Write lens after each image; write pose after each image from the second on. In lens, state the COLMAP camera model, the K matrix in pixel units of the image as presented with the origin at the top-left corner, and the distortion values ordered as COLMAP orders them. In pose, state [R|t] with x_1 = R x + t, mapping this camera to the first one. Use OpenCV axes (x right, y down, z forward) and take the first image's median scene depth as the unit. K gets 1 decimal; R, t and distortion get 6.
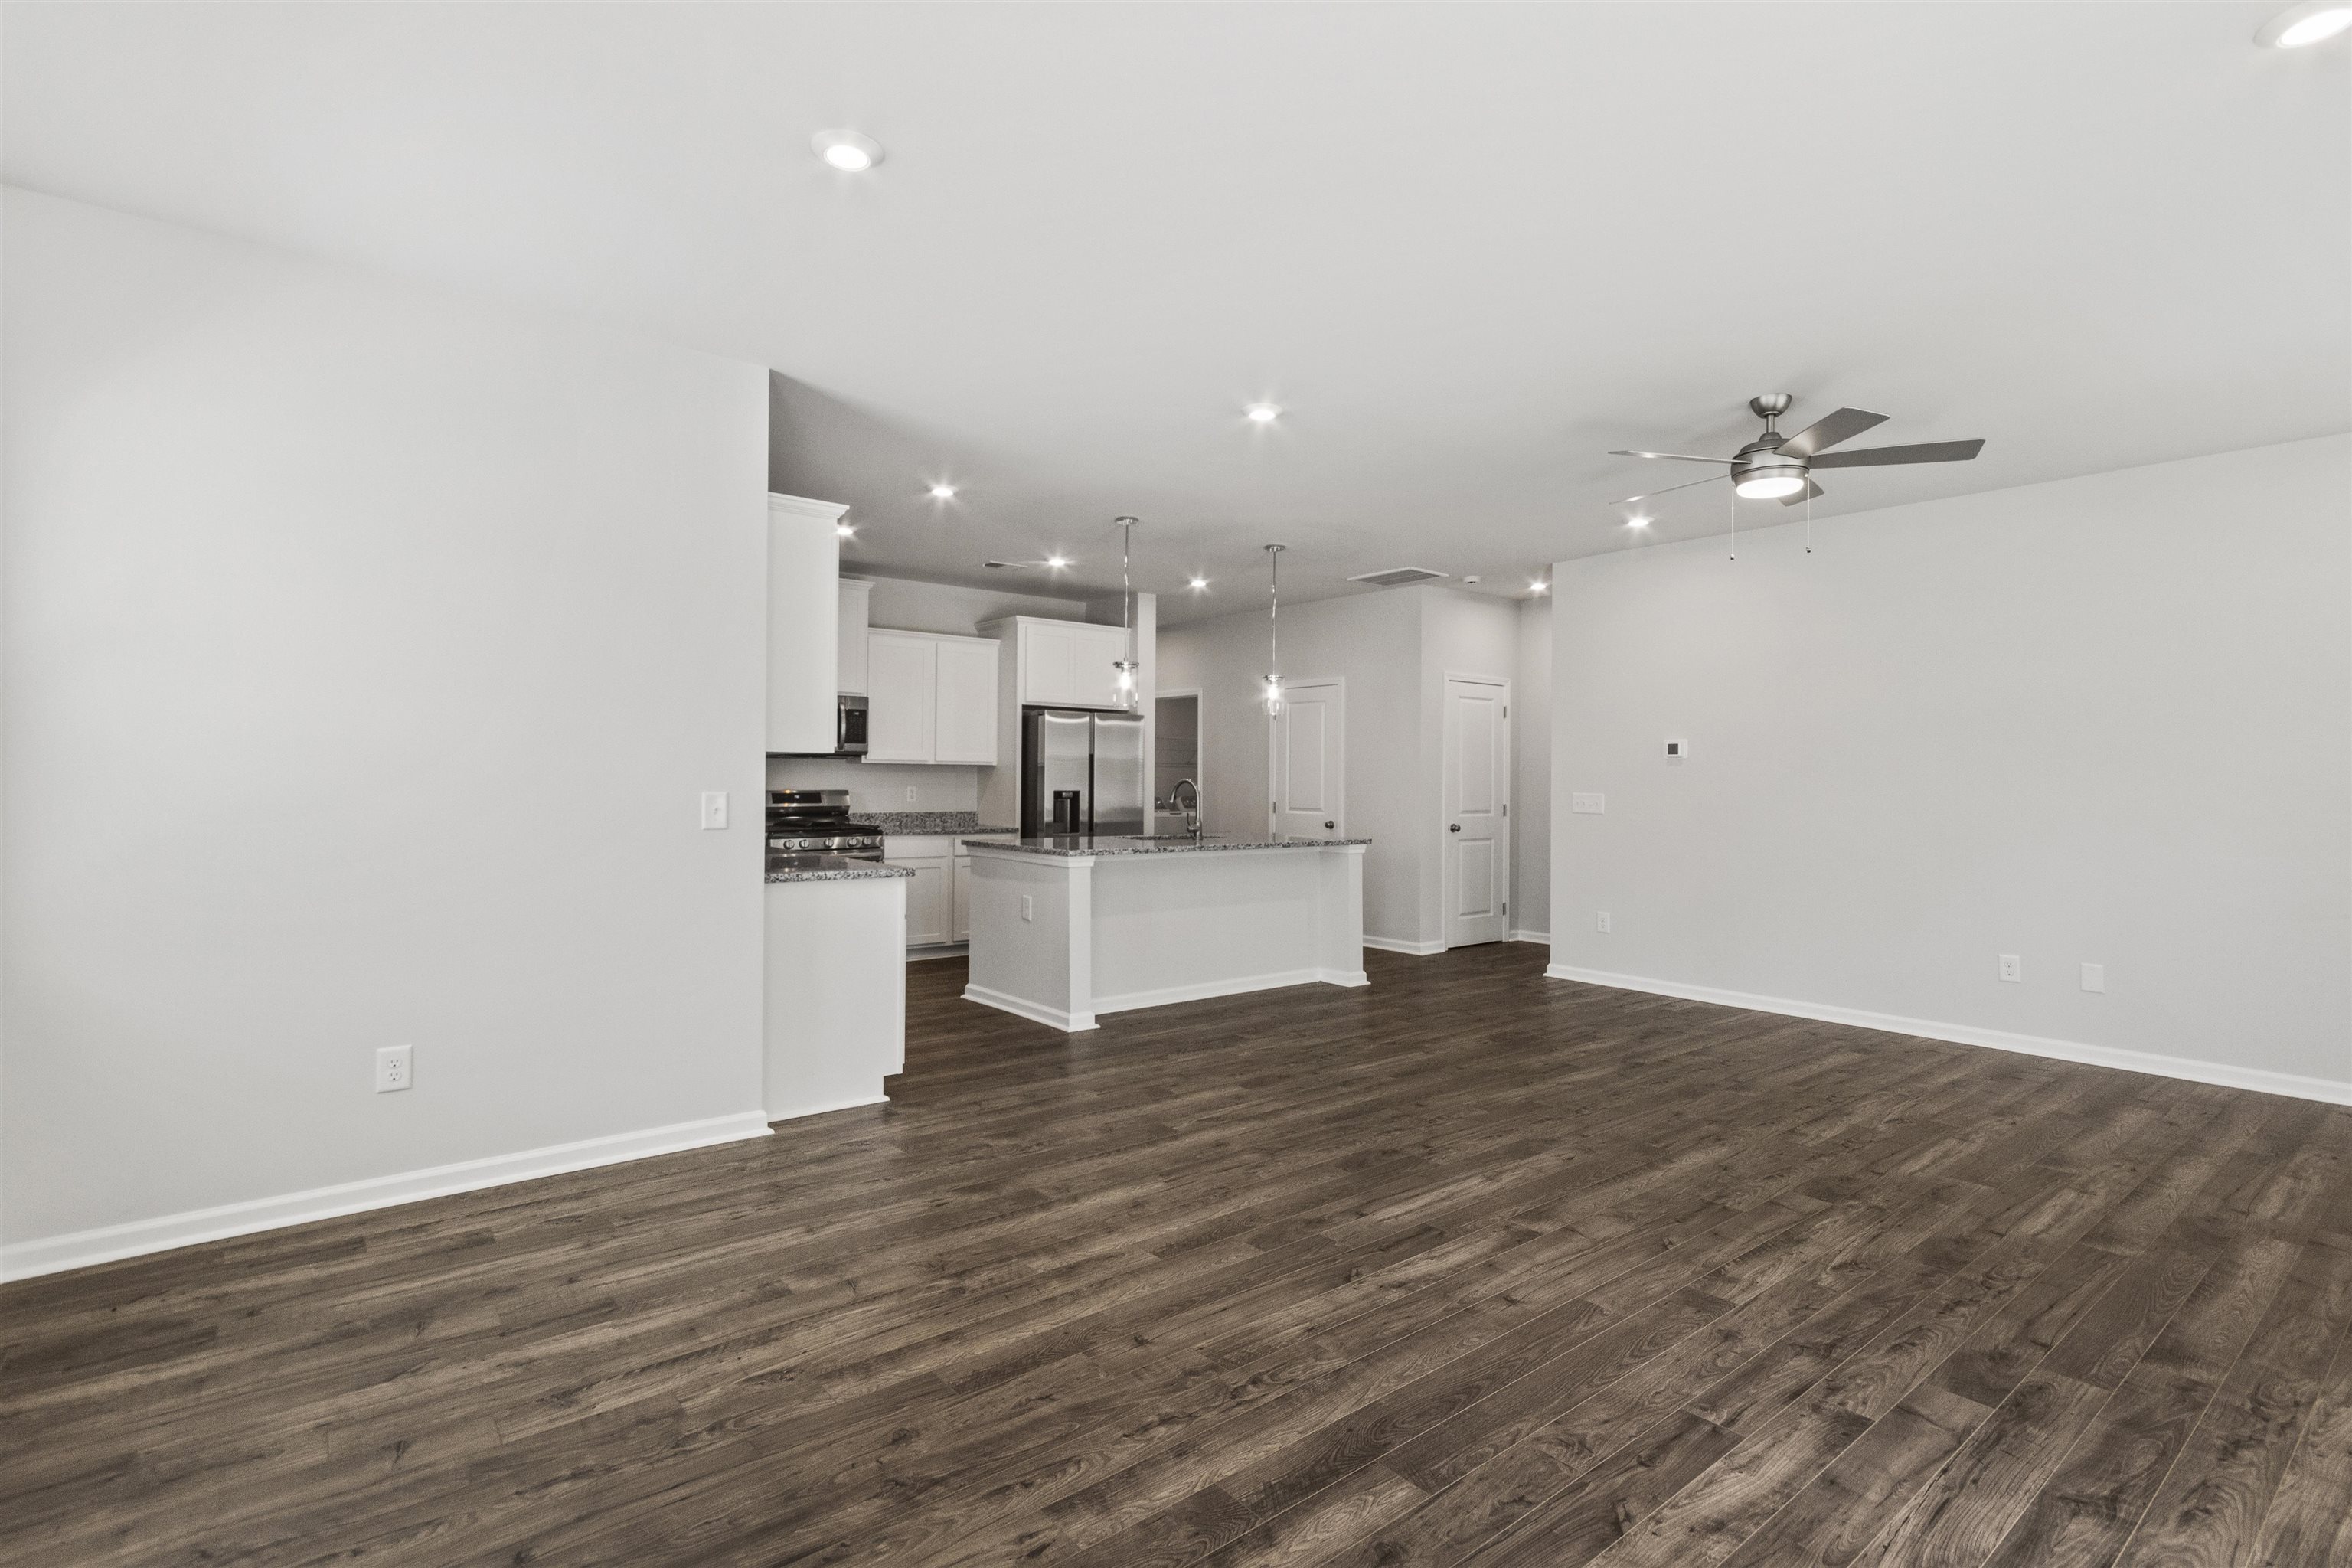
lens RADIAL K [[1116.2, 0, 1170.0], [0, 1116.2, 762.5], [0, 0, 1]] dist [0.001517, 0.000236]
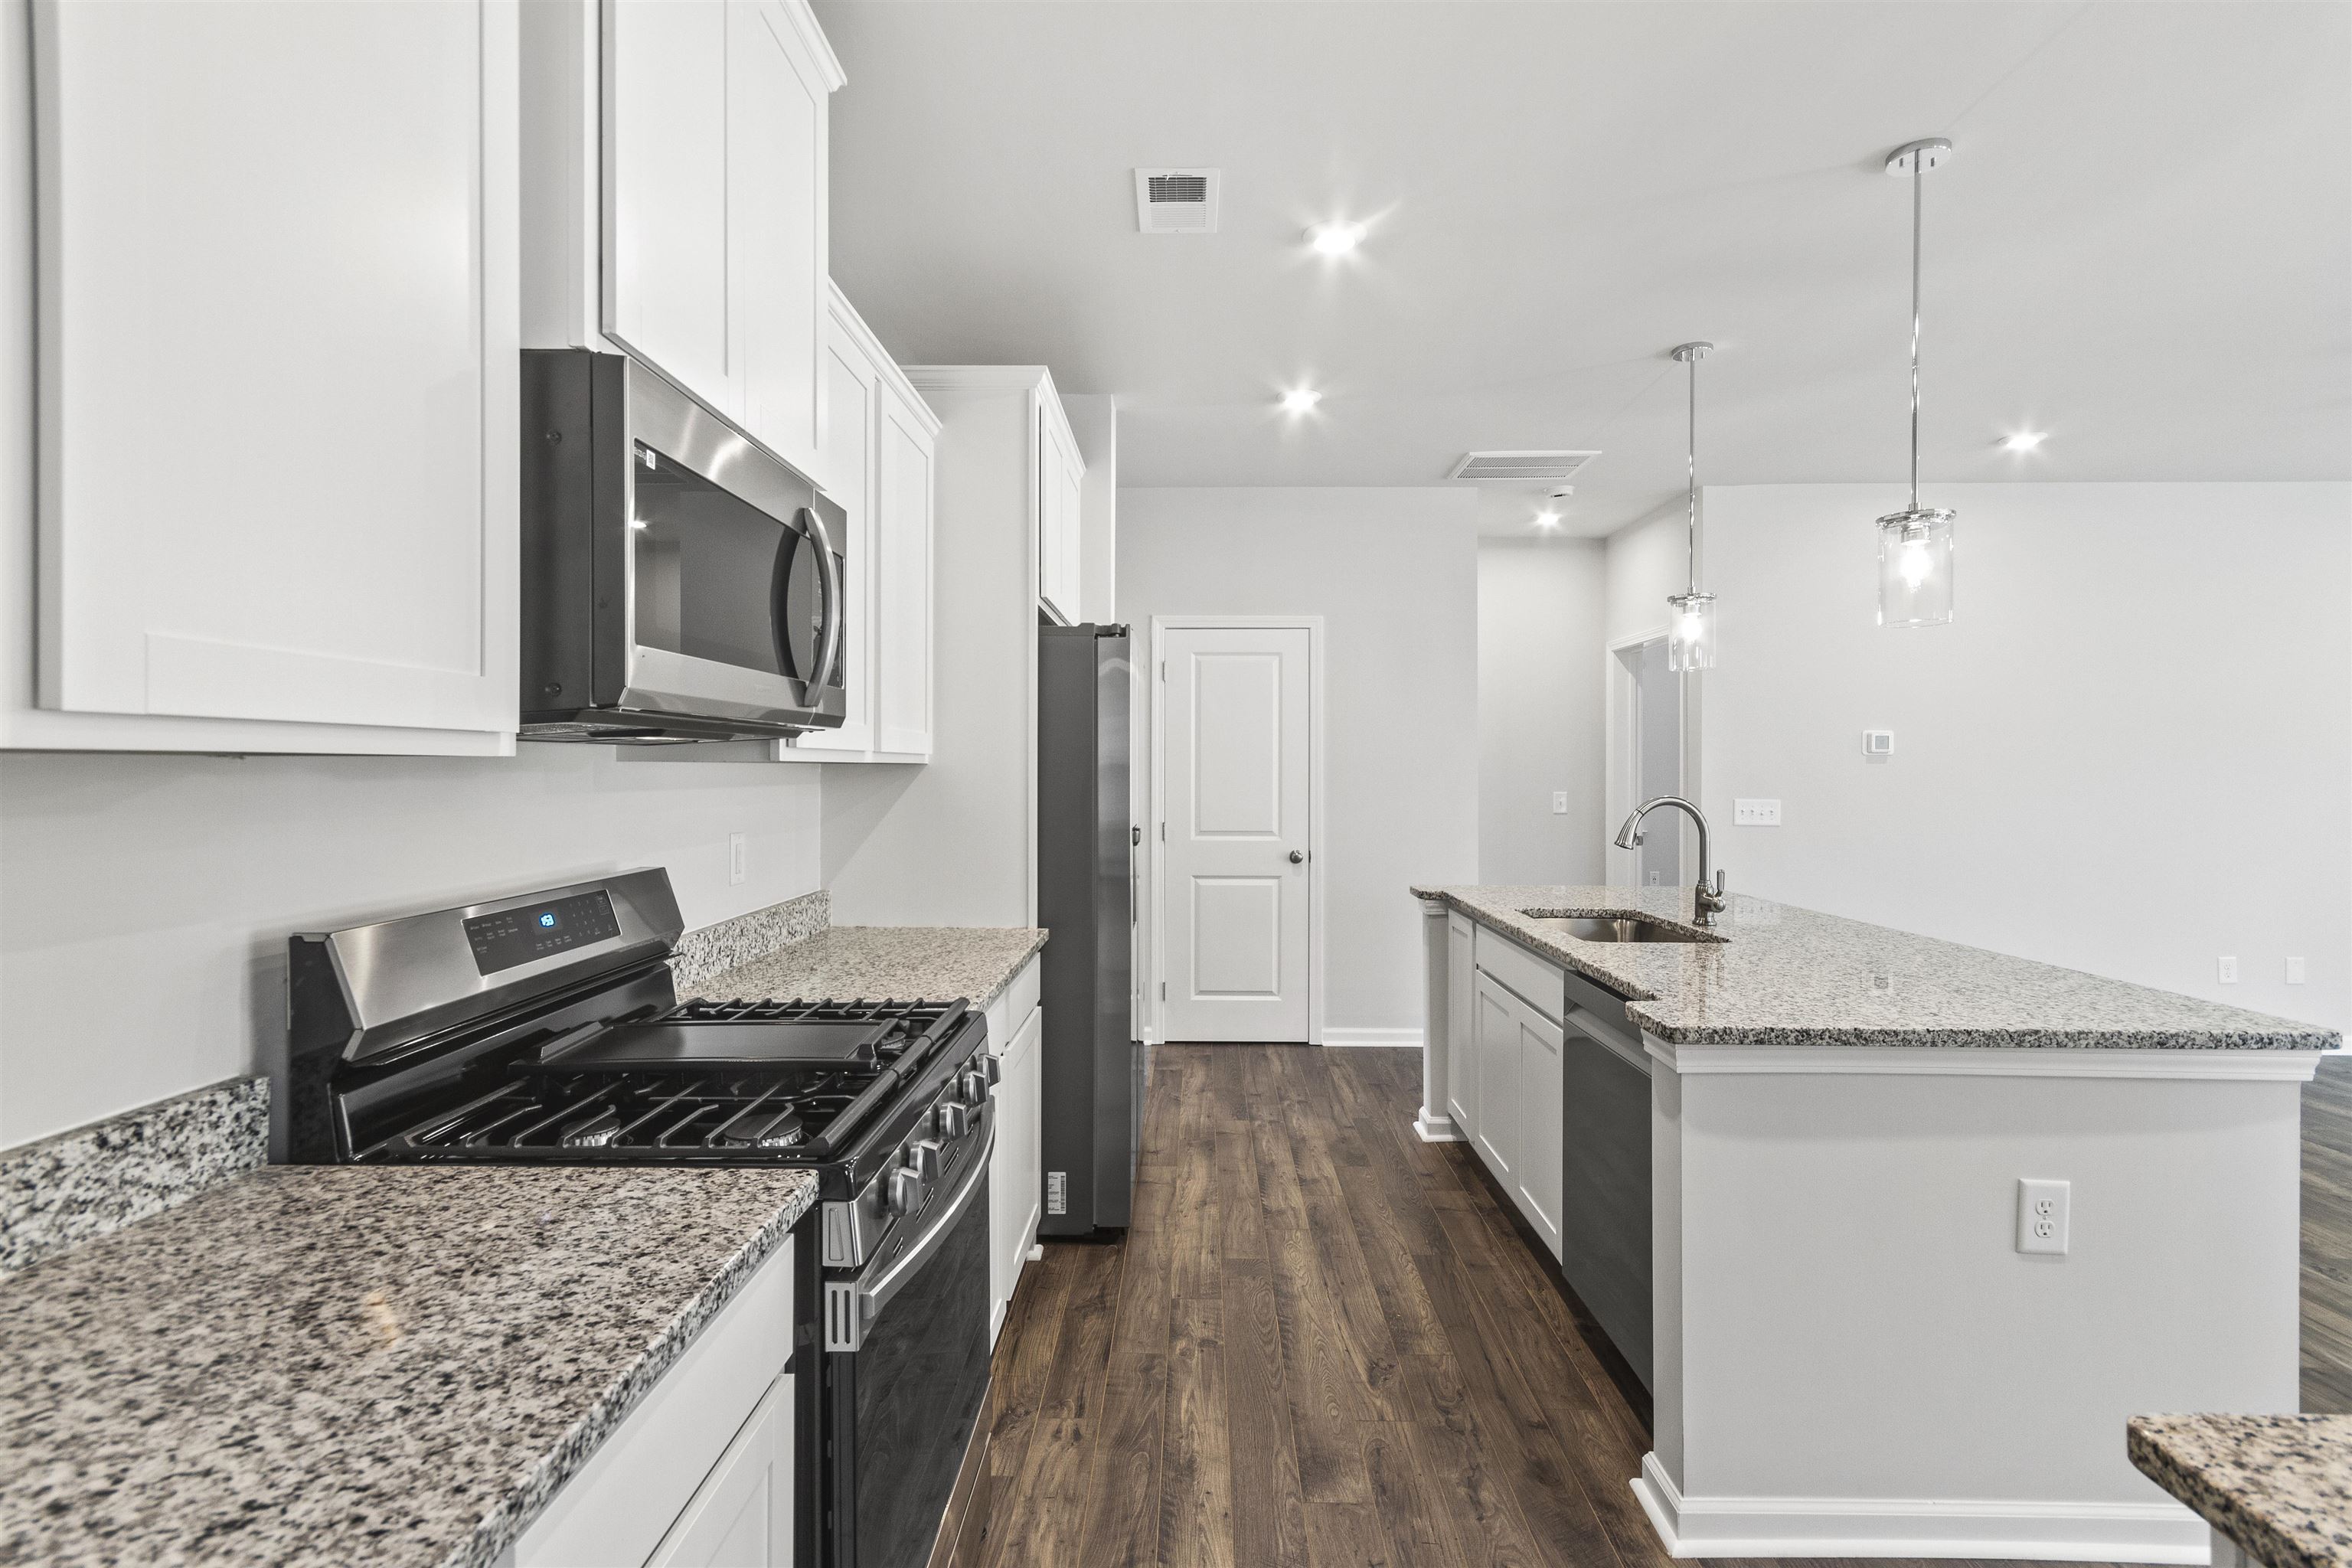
lens RADIAL K [[1116.2, 0, 1170.0], [0, 1116.2, 762.5], [0, 0, 1]] dist [0.001517, 0.000236]
pose [[0.648267, -0.008967, 0.761360, -0.734414], [-0.002764, 0.999896, 0.014130, -0.011876], [-0.761408, -0.011265, 0.648175, 1.317317]]
